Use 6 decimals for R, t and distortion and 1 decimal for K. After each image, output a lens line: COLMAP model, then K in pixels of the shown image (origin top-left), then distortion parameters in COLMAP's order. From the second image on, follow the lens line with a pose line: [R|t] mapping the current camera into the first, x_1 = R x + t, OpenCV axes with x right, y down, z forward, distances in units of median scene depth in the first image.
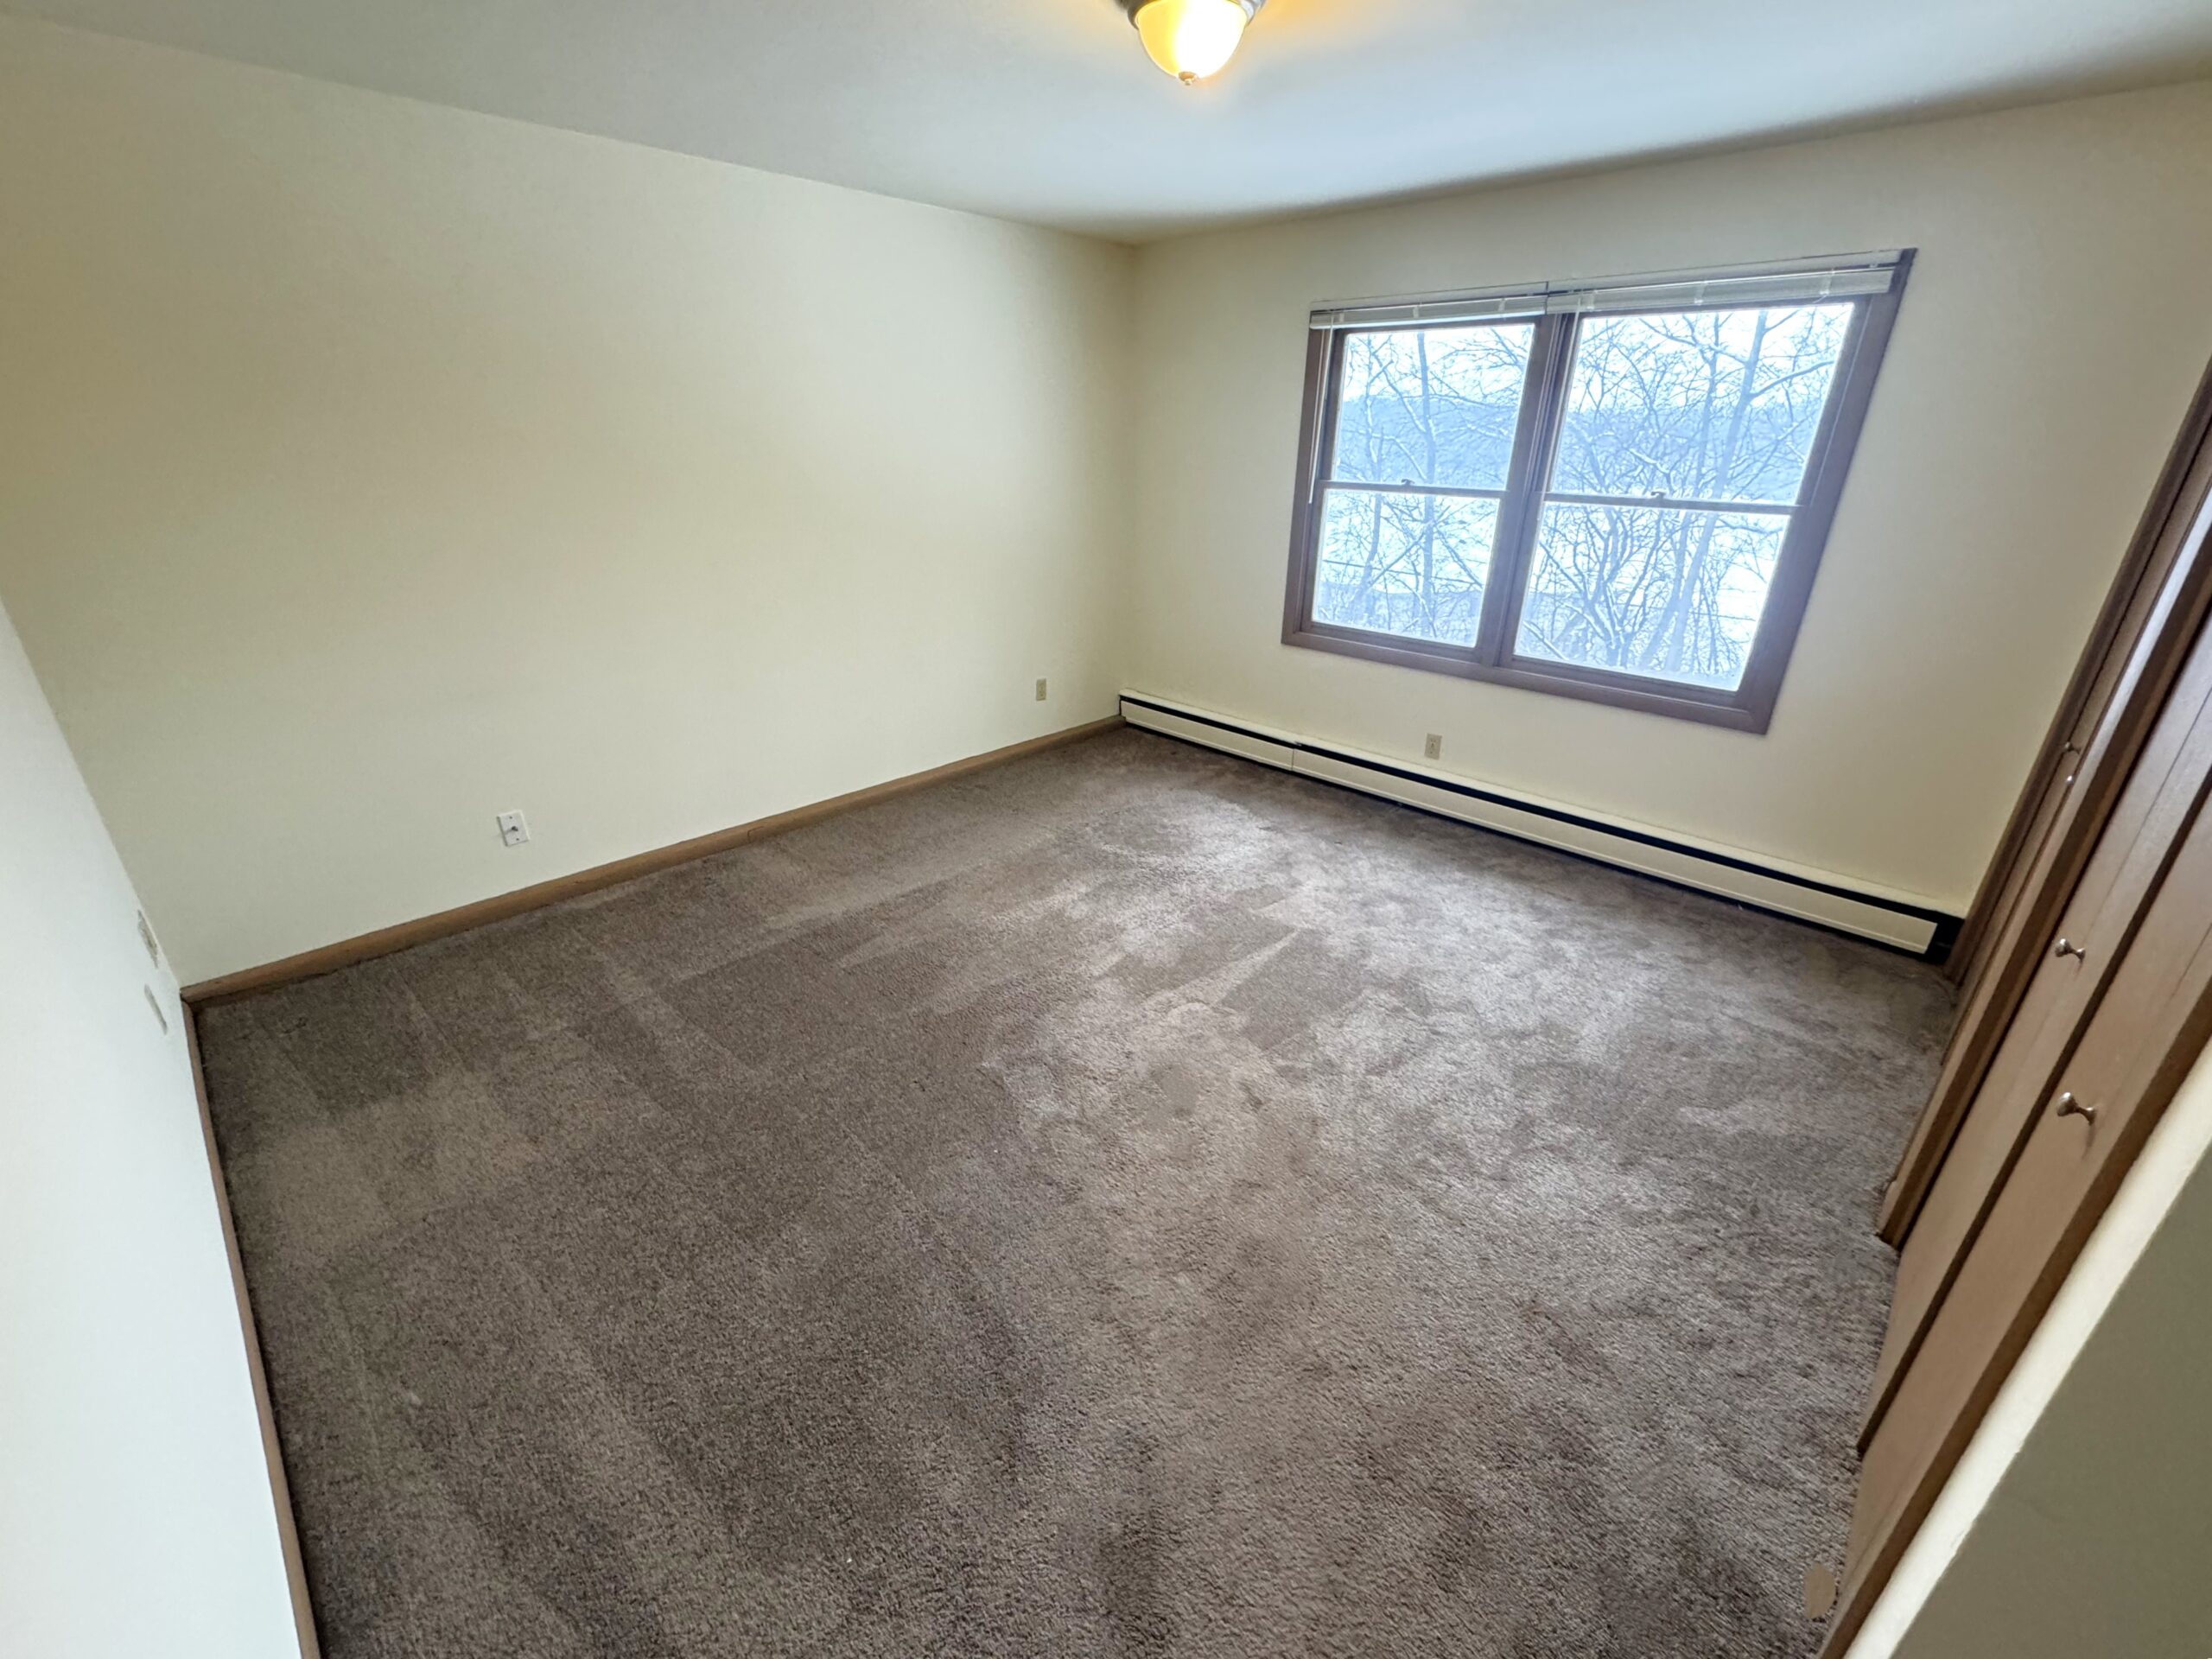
lens RADIAL K [[908.9, 0, 1106.0], [0, 908.9, 829.5], [0, 0, 1]] dist [0.000664, -0.000225]
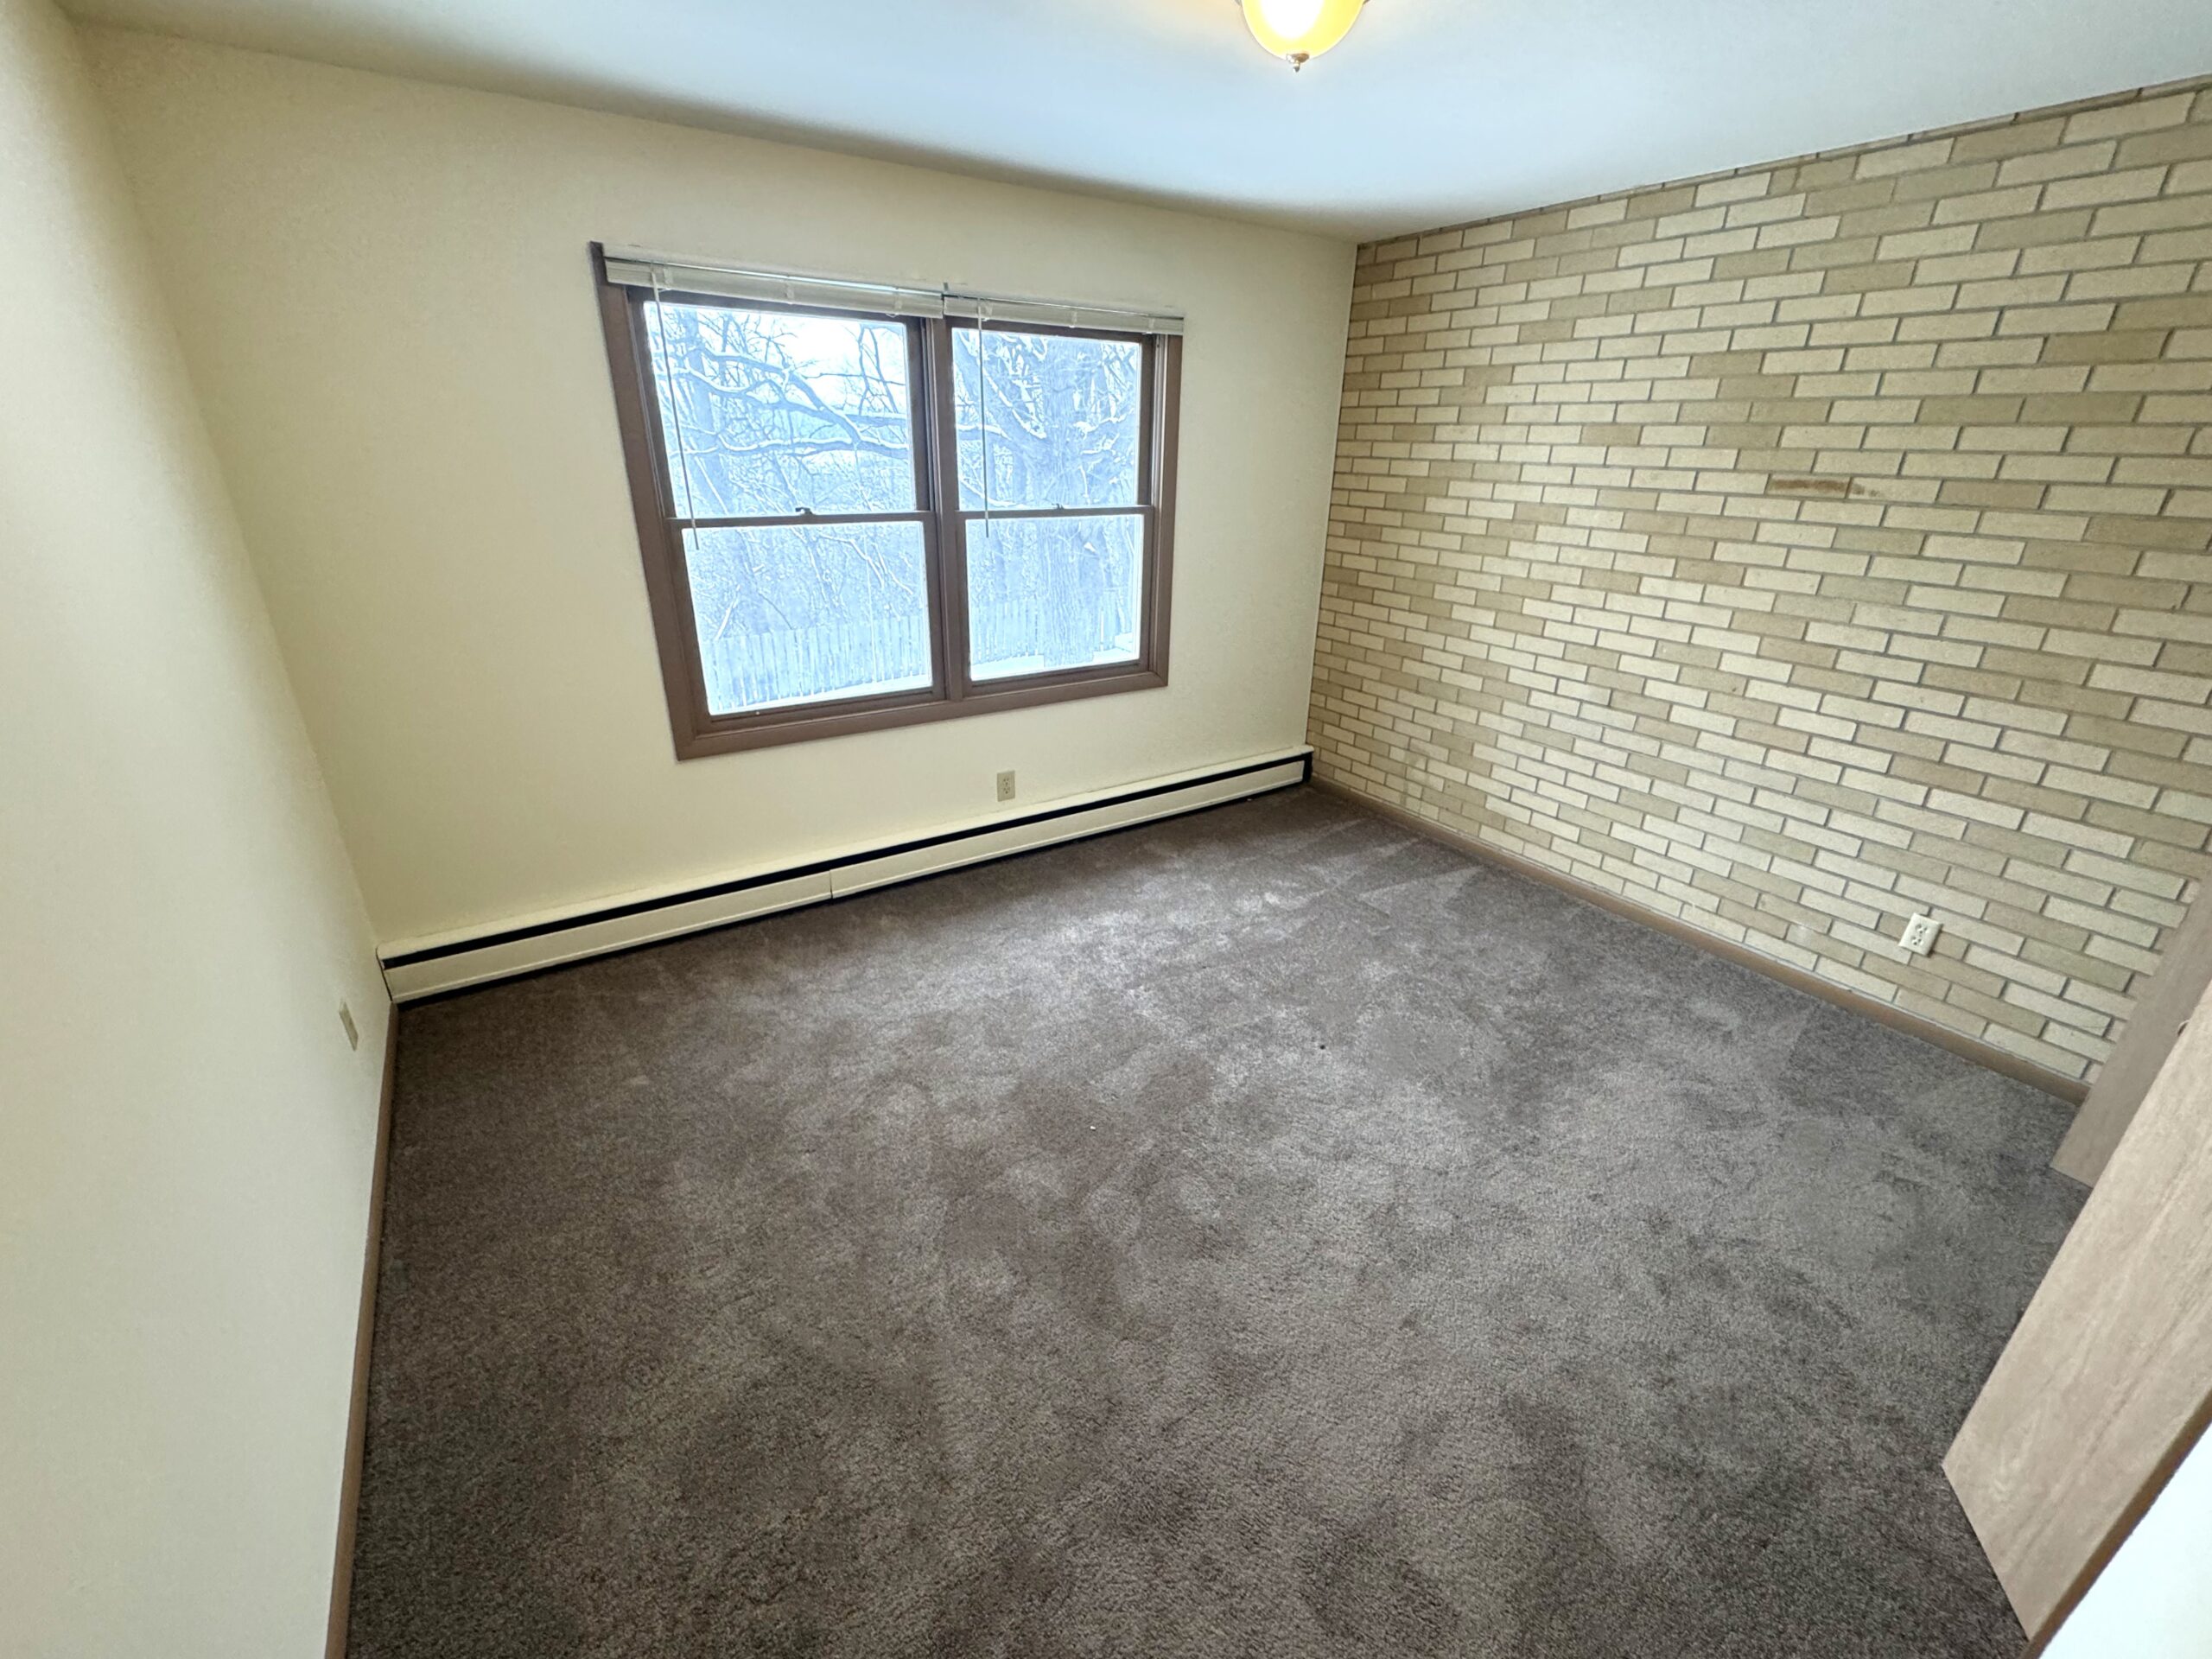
lens RADIAL K [[908.9, 0, 1106.0], [0, 908.9, 829.5], [0, 0, 1]] dist [0.000664, -0.000225]
pose [[0.137936, -0.373806, 0.917193, -0.467139], [0.378878, 0.875525, 0.299845, -0.288292], [-0.915109, 0.306145, 0.262394, 0.666189]]
